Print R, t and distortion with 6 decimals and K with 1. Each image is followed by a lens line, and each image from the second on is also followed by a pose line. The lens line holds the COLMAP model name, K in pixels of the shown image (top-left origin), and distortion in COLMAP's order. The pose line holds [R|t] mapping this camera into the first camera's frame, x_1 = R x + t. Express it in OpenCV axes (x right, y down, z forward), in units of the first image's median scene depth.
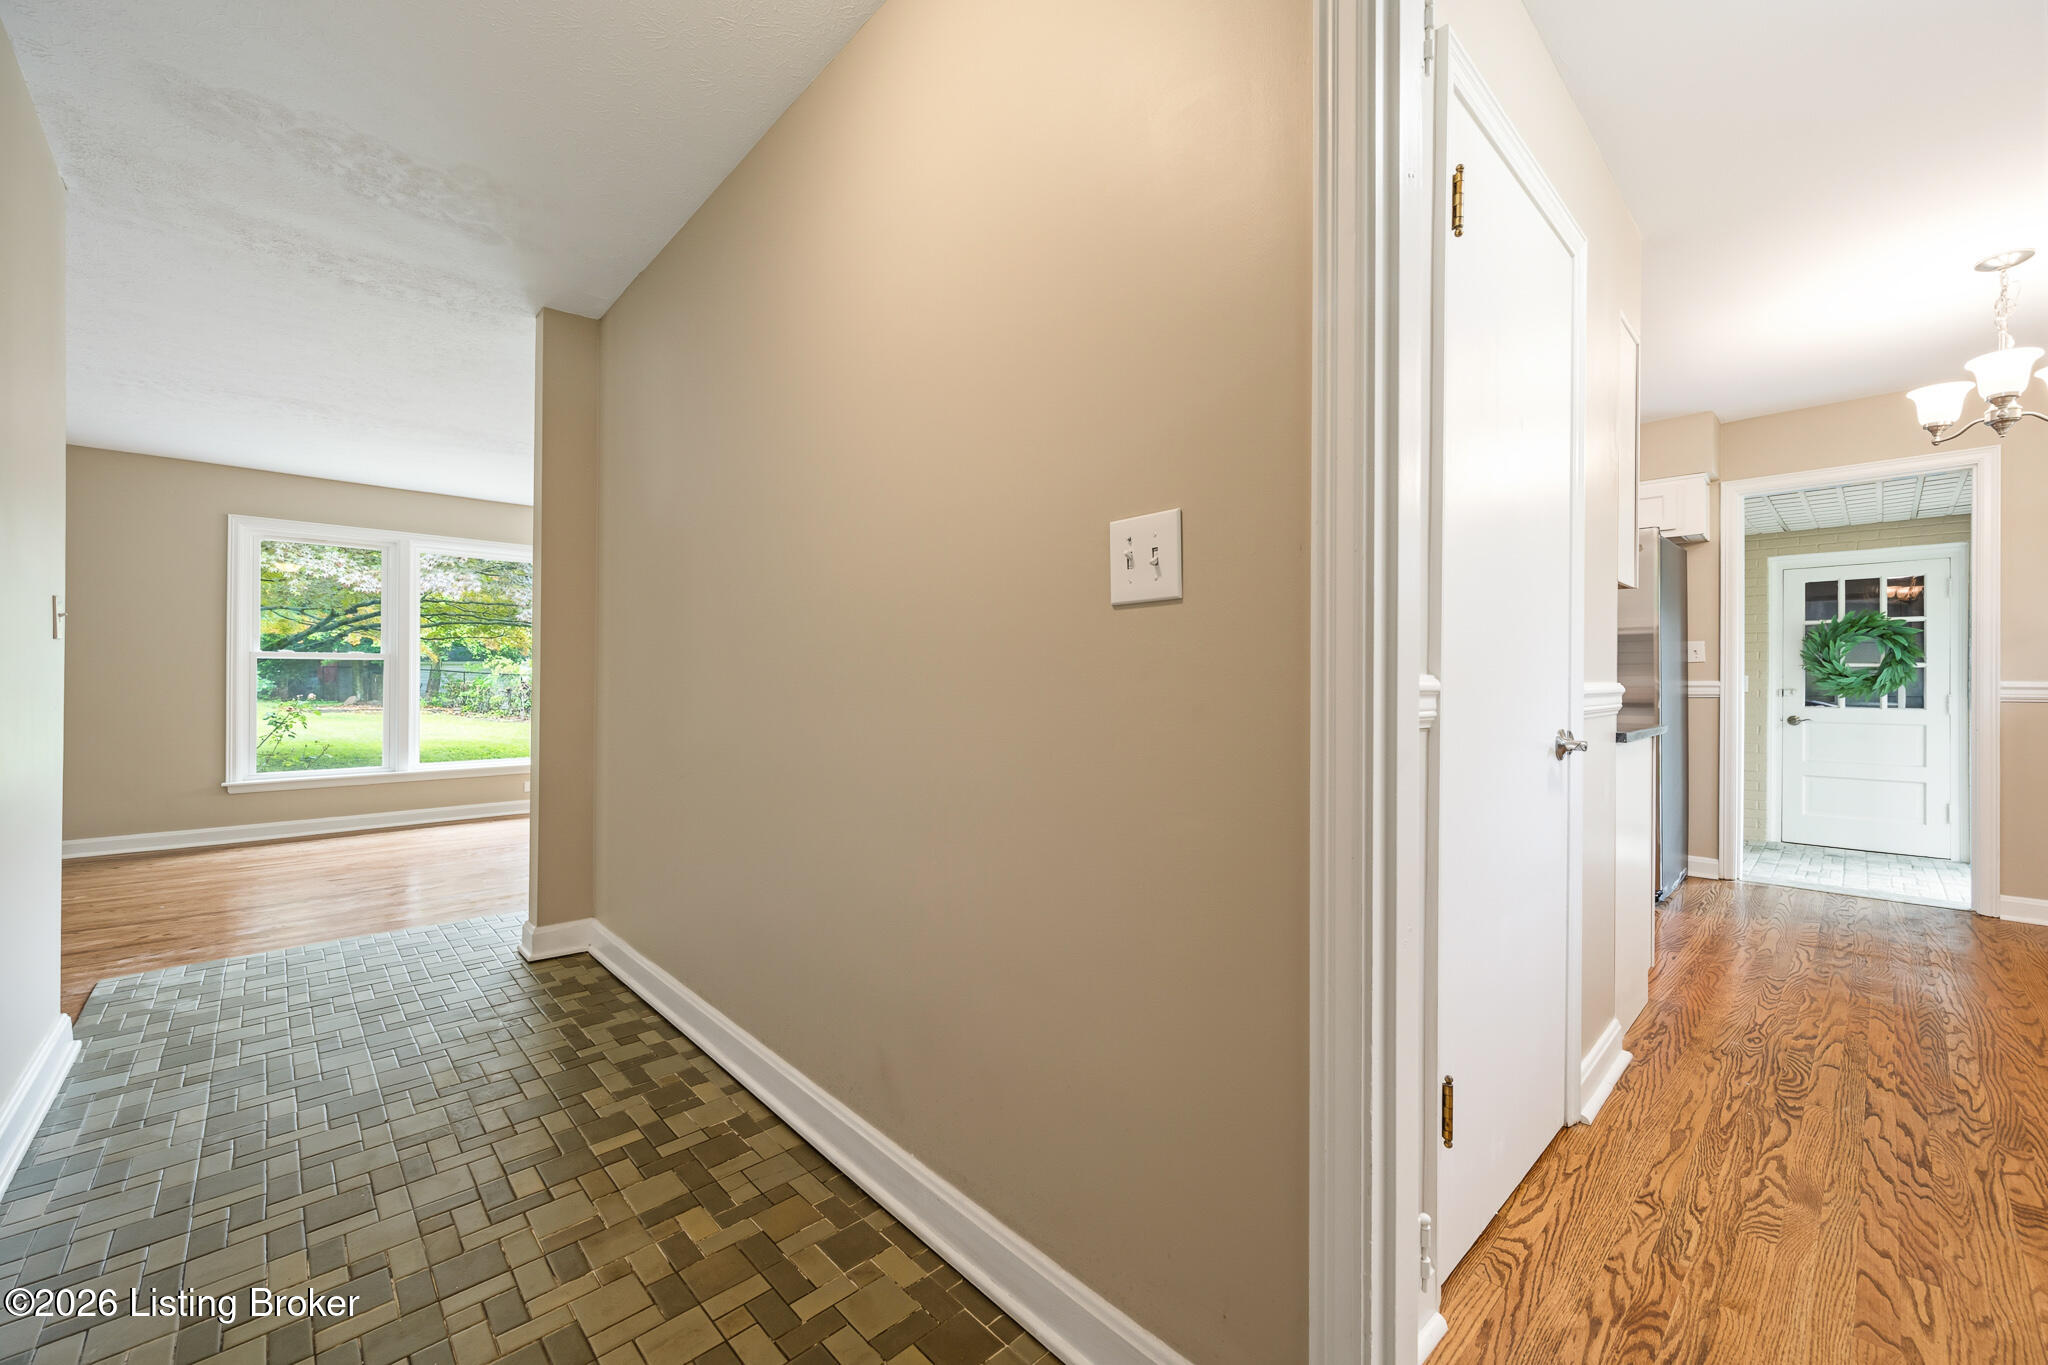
lens RADIAL K [[805.3, 0, 1027.3], [0, 805.3, 679.8], [0, 0, 1]] dist [-0.001479, 0.000505]
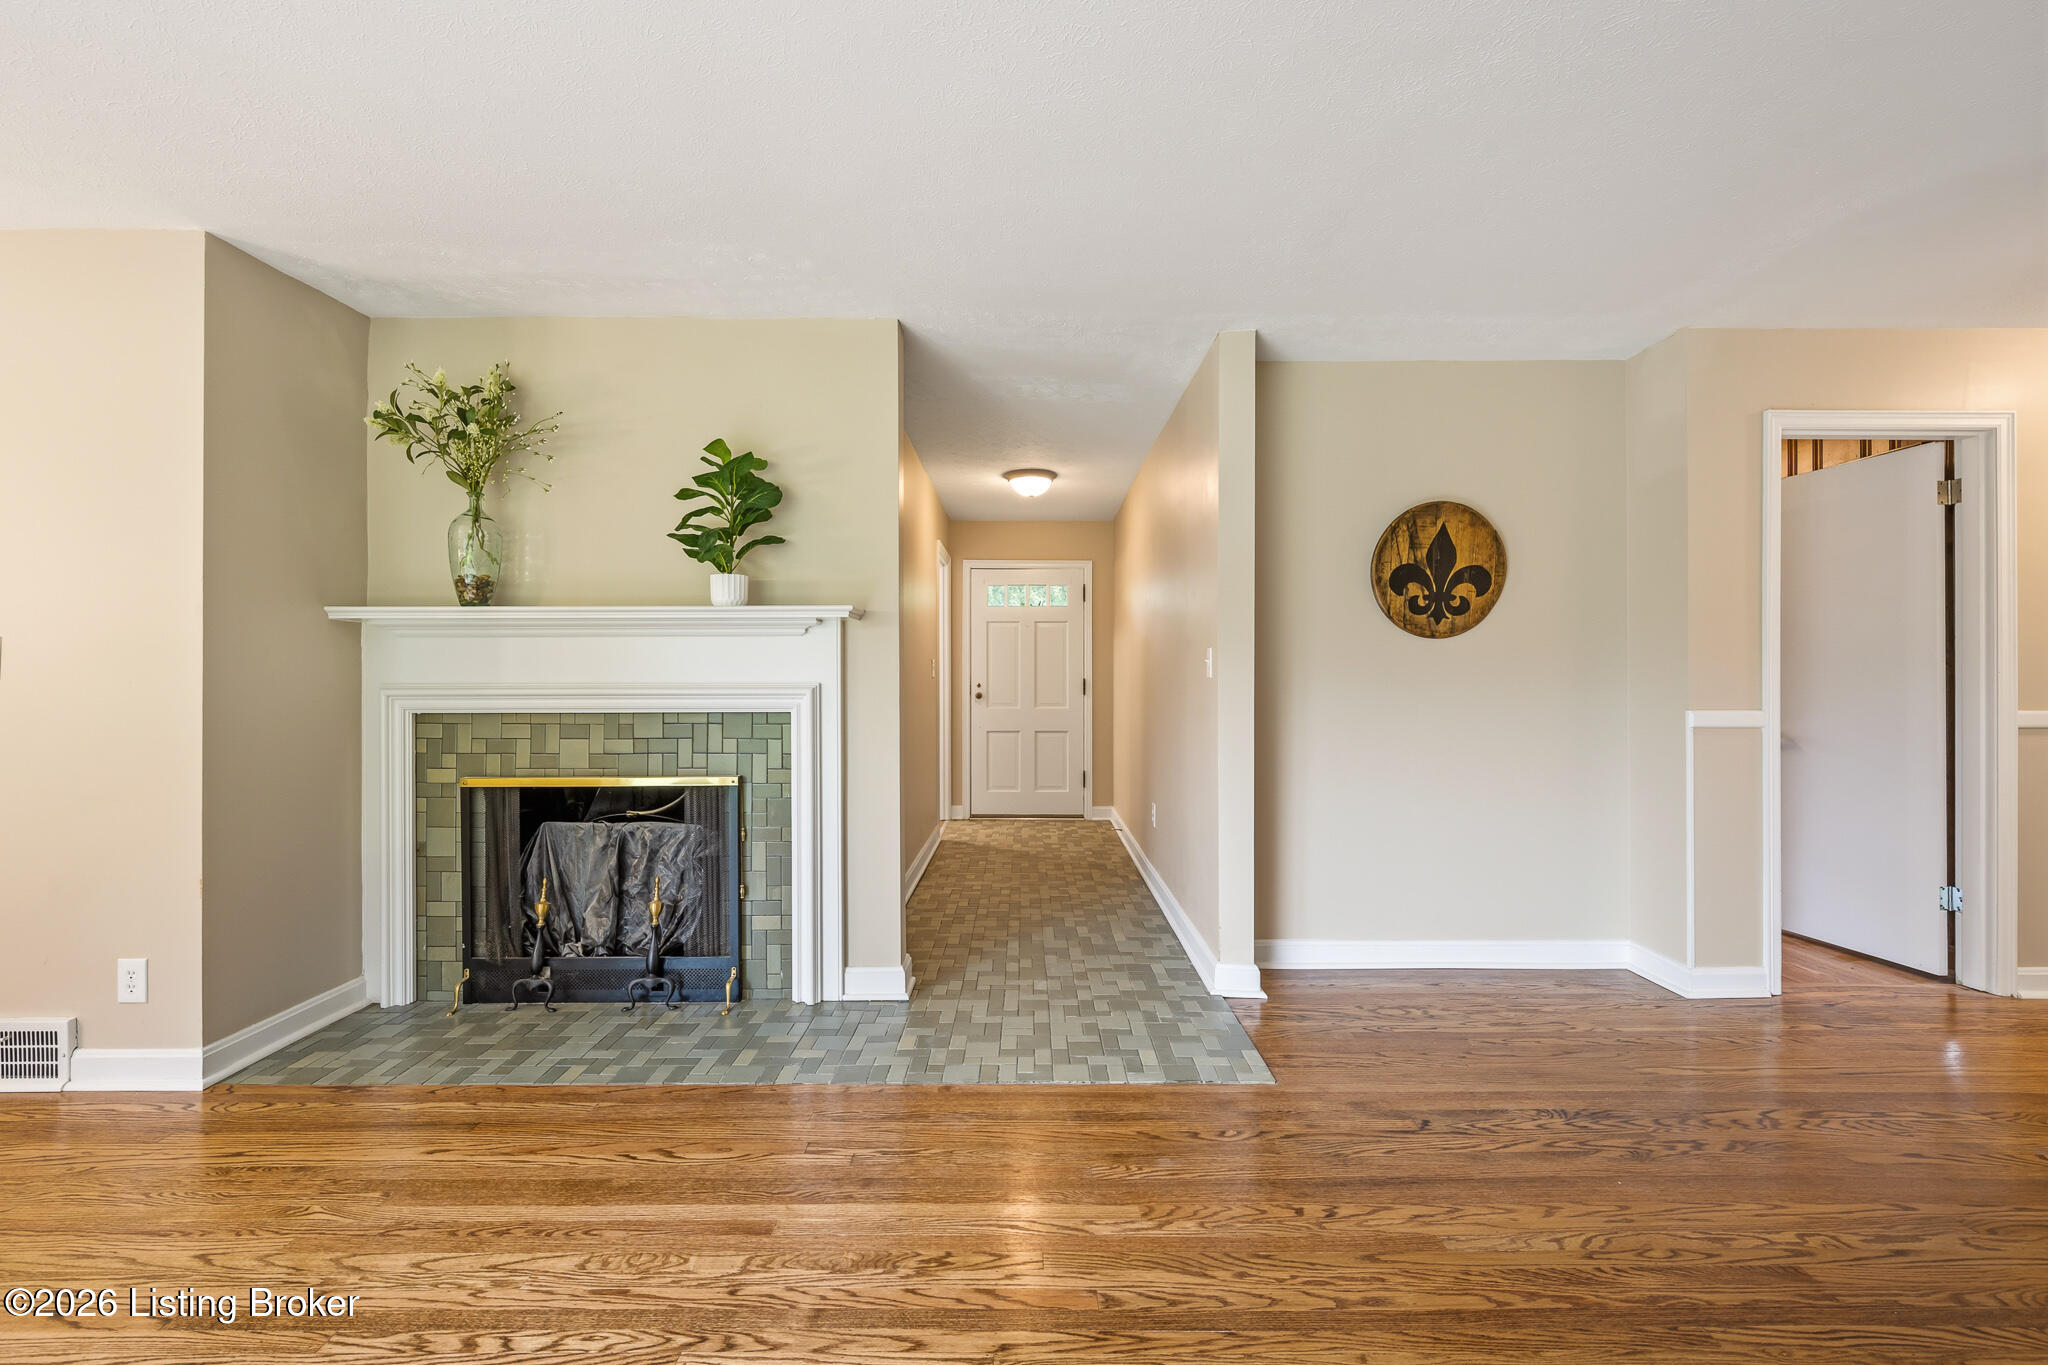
lens RADIAL K [[875.1, 0, 1023.8], [0, 875.1, 680.3], [0, 0, 1]] dist [0.000163, 0.000115]
pose [[-0.725811, -0.003922, 0.687883, -0.943101], [-0.004108, 0.999991, 0.001366, -0.022206], [-0.687882, -0.001834, -0.725820, 1.091052]]
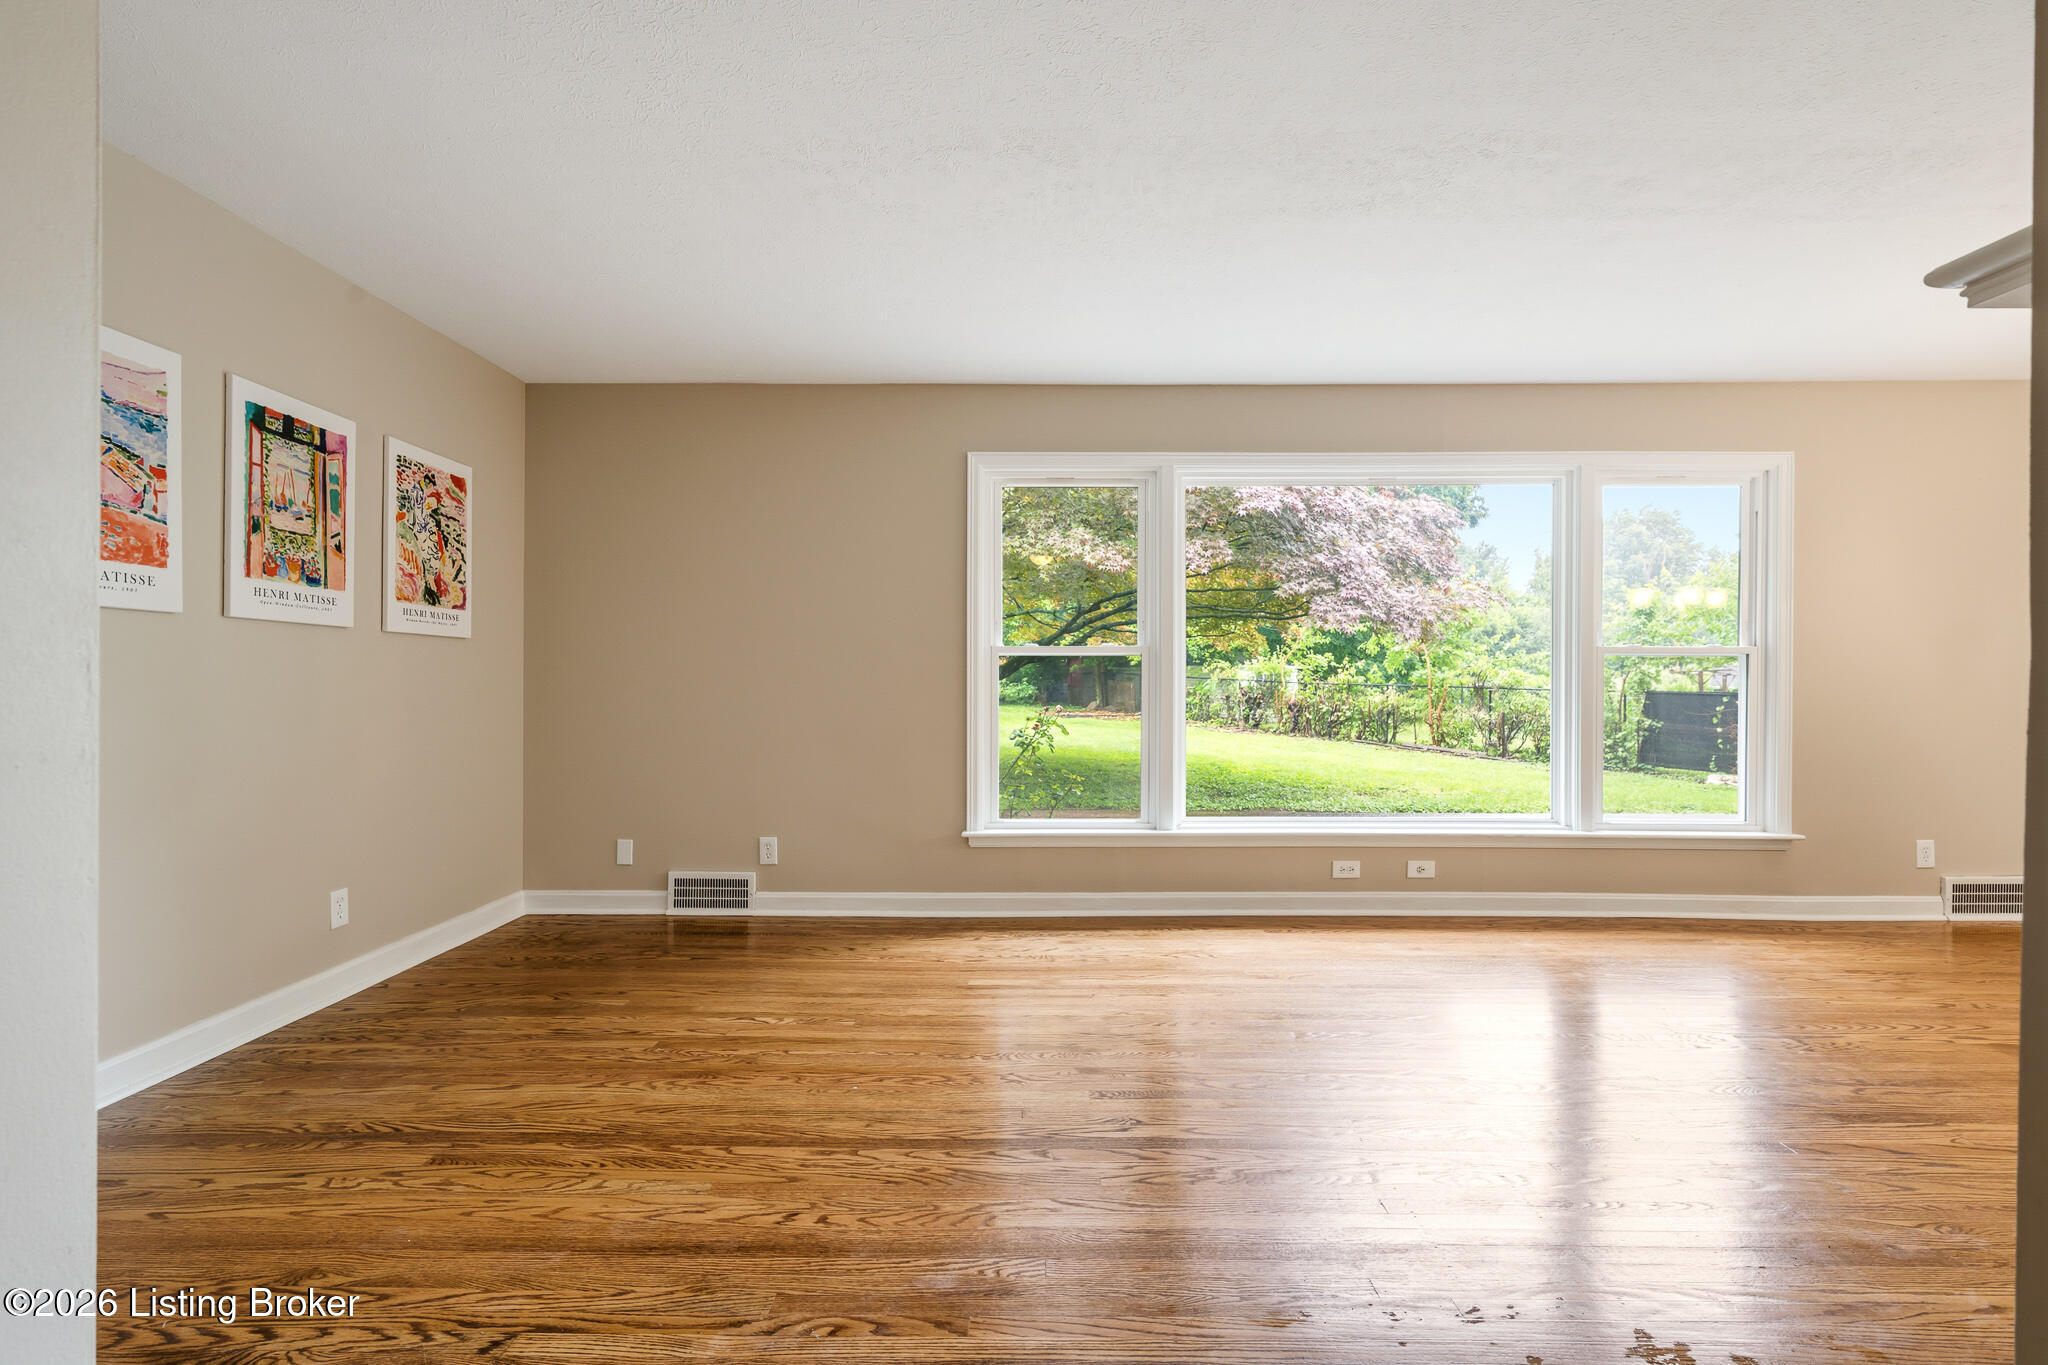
lens RADIAL K [[956.8, 0, 1024.0], [0, 956.8, 682.5], [0, 0, 1]] dist [0.001075, -0.000342]
pose [[0.718900, -0.005585, -0.695091, -0.413519], [0.004046, 0.999984, -0.003851, -0.000203], [0.695102, -0.000044, 0.718911, 0.475828]]
